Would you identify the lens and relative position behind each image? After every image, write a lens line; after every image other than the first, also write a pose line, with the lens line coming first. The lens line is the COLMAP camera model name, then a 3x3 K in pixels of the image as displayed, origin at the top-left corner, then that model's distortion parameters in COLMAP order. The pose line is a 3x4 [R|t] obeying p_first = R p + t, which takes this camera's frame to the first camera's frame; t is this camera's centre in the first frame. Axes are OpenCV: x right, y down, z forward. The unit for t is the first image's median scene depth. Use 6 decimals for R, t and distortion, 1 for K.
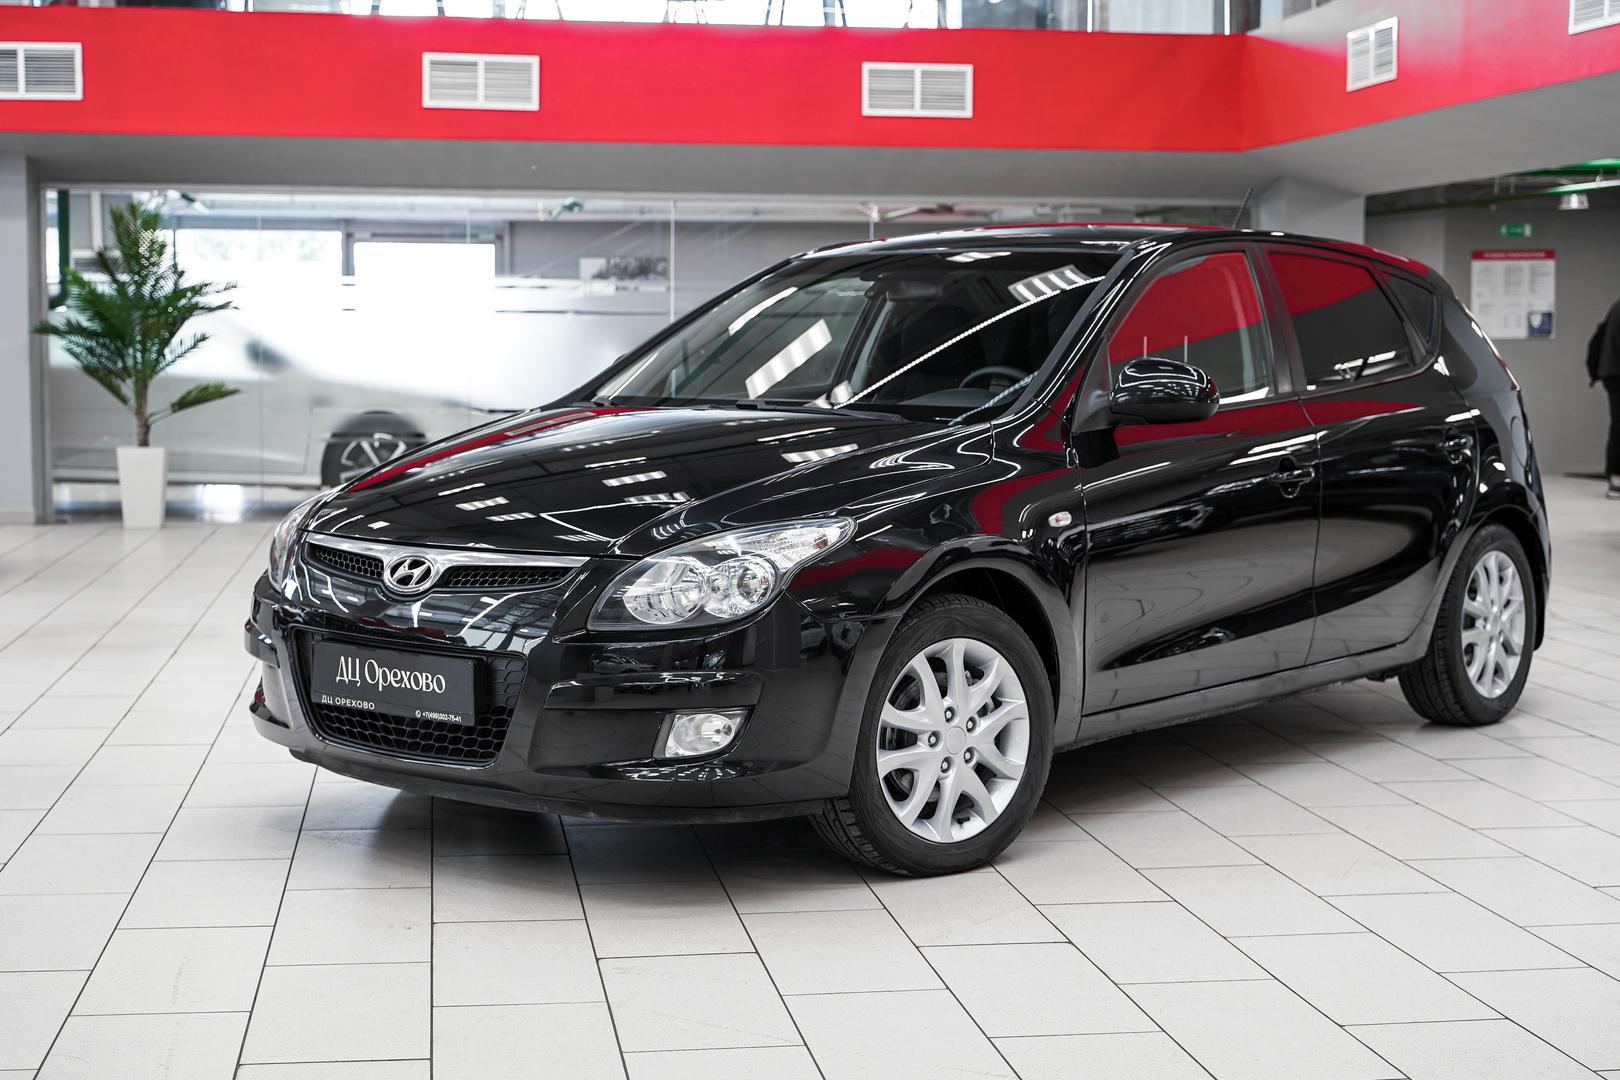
lens RADIAL K [[2326.7, 0, 808.5], [0, 2326.7, 529.6], [0, 0, 1]] dist [0.010683, 0.000000]
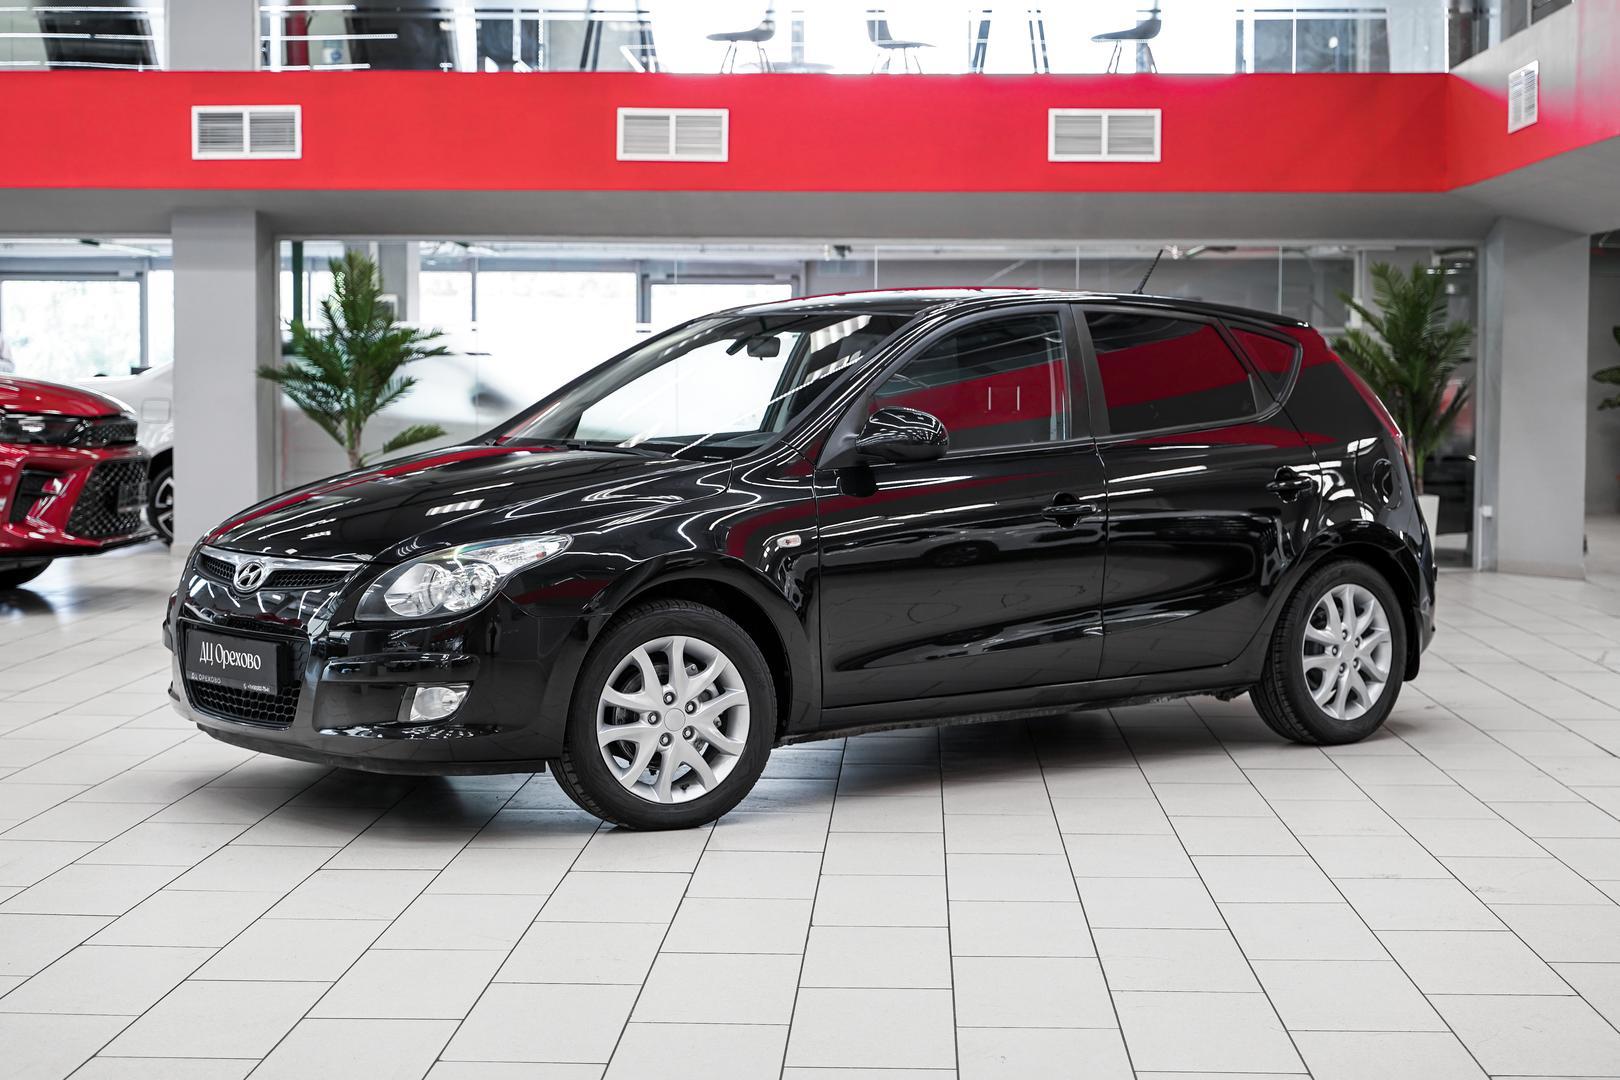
lens RADIAL K [[2559.4, 0, 820.8], [0, 2559.4, 540.6], [0, 0, 1]] dist [0.030899, 0.000000]
pose [[0.984328, 0.012315, -0.175914, 0.142925], [-0.015579, 0.999731, -0.017181, 0.007067], [0.175655, 0.019653, 0.984256, -0.118188]]
